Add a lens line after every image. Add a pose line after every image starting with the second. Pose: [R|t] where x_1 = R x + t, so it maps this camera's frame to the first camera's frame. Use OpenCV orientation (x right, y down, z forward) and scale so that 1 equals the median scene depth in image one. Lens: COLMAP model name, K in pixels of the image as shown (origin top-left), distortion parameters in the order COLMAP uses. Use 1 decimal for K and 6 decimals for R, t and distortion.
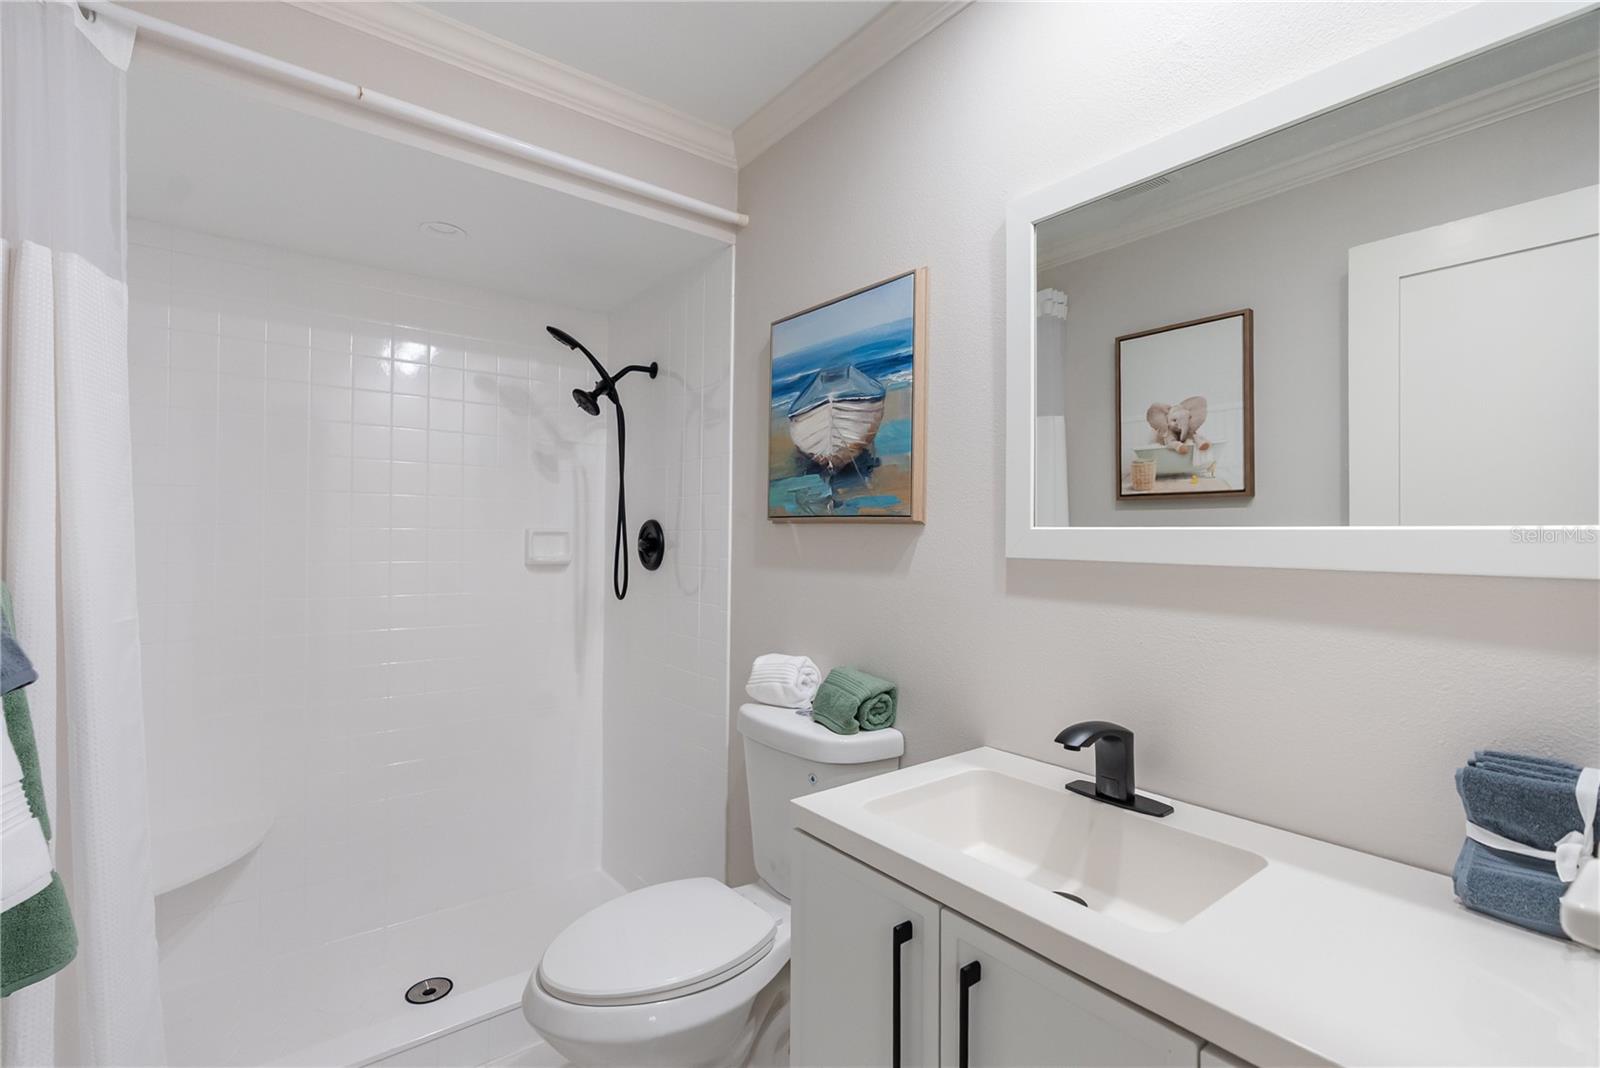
lens RADIAL K [[727.2, 0, 805.3], [0, 727.2, 535.7], [0, 0, 1]] dist [-0.015672, 0.000016]
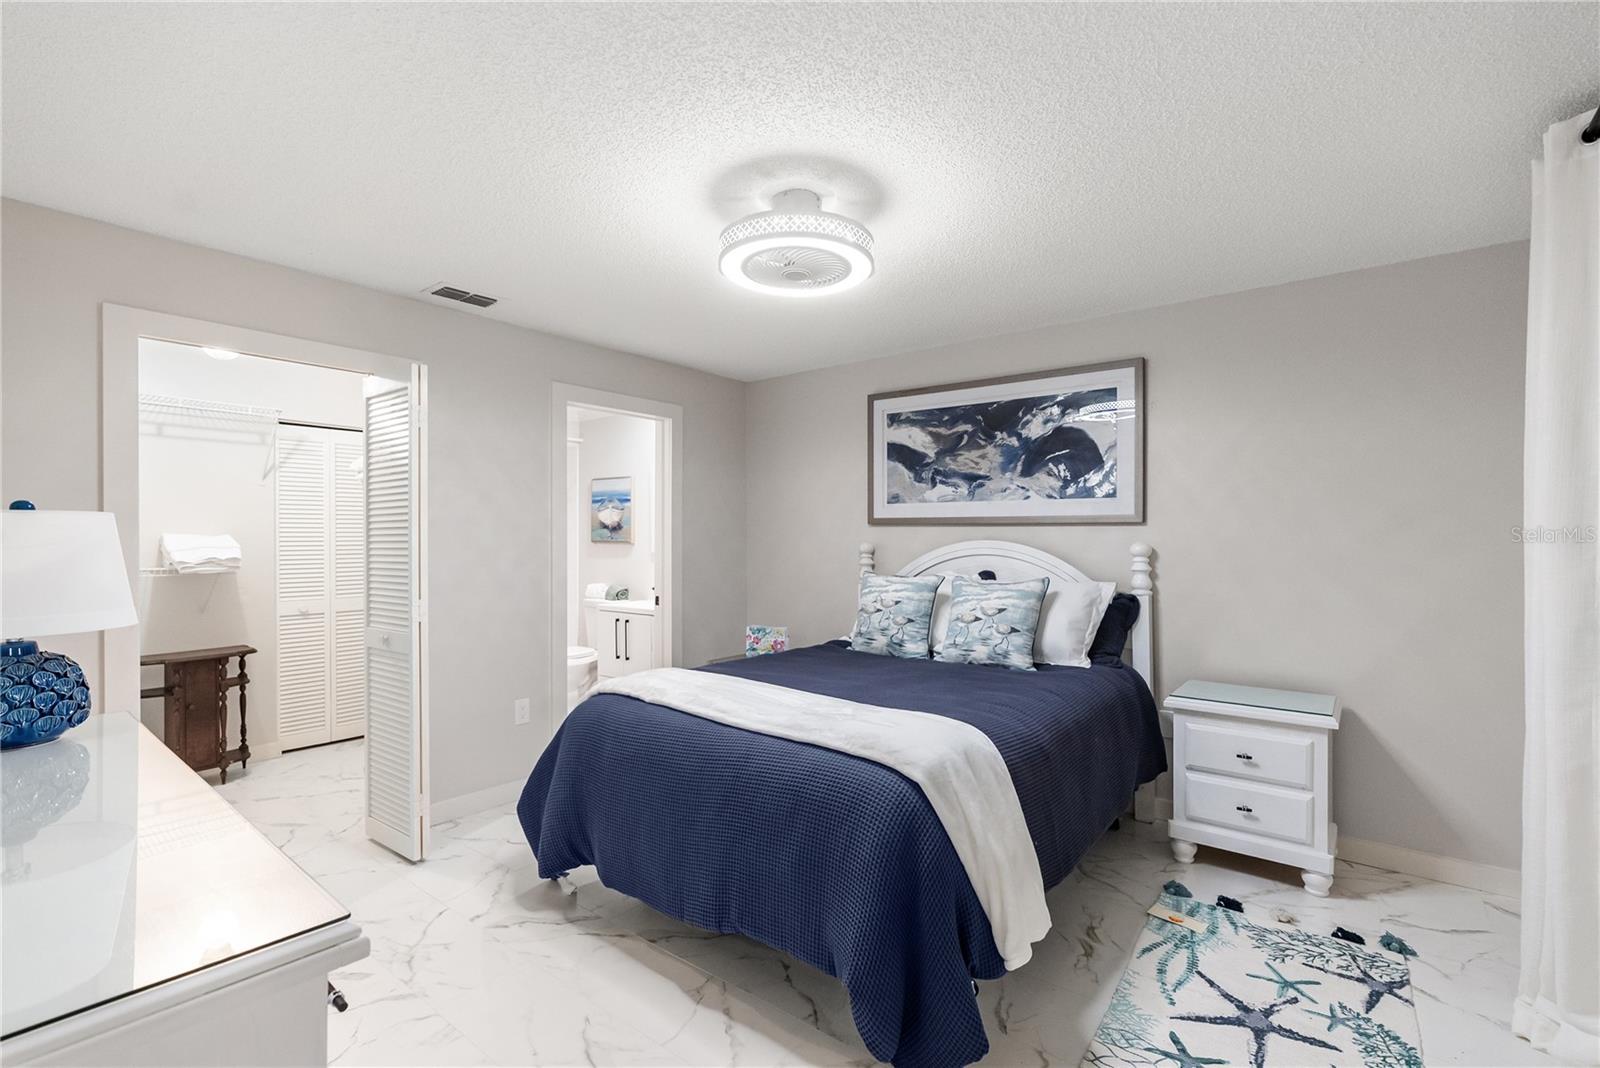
lens RADIAL K [[727.2, 0, 799.6], [0, 727.2, 539.8], [0, 0, 1]] dist [-0.015672, 0.000016]
pose [[0.973373, -0.008782, 0.229060, 0.119892], [0.007810, 0.999956, 0.005153, -0.045332], [-0.229095, -0.003227, 0.973399, -2.540887]]
